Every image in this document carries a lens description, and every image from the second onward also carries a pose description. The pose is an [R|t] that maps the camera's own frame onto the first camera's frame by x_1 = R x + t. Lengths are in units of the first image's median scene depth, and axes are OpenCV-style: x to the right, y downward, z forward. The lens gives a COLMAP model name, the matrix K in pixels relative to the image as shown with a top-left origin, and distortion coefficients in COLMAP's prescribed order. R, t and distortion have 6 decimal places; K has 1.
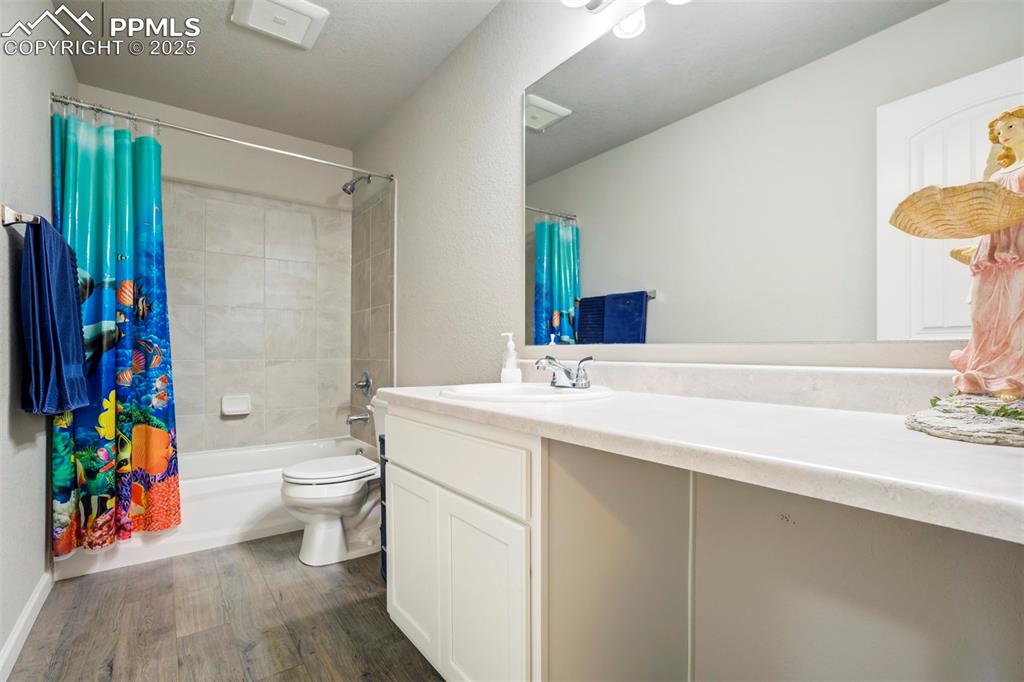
lens RADIAL K [[479.3, 0, 518.9], [0, 479.3, 346.1], [0, 0, 1]] dist [-0.039096, 0.021337]
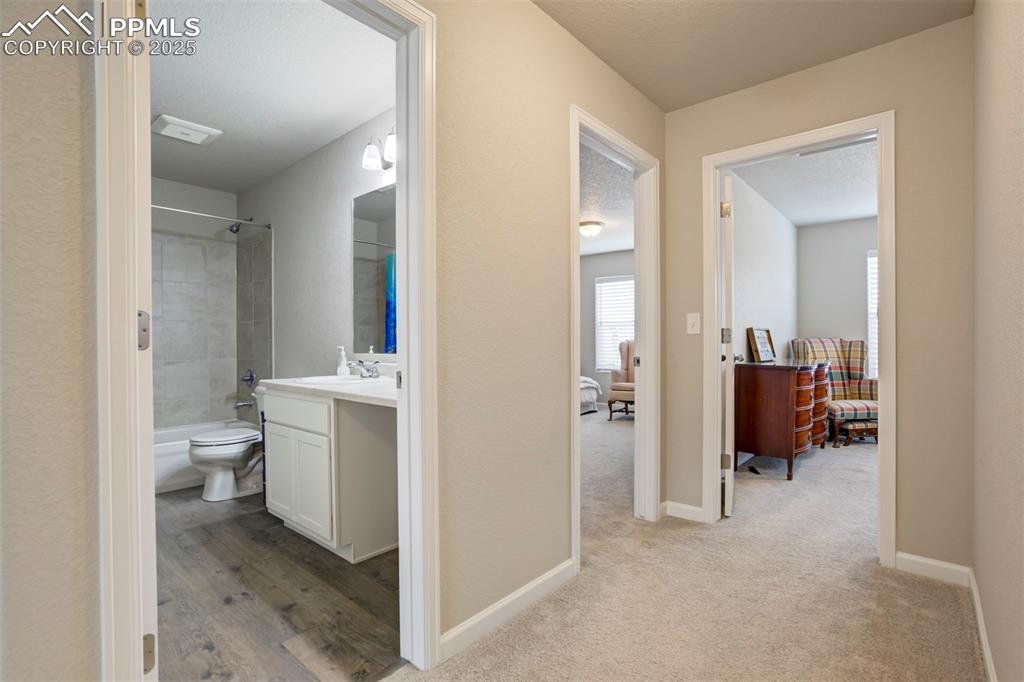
lens RADIAL K [[479.3, 0, 518.9], [0, 479.3, 346.1], [0, 0, 1]] dist [-0.039096, 0.021337]
pose [[0.977863, -0.005478, 0.209173, 0.179955], [0.001664, 0.999829, 0.018403, -0.043412], [-0.209238, -0.017648, 0.977705, -0.593501]]
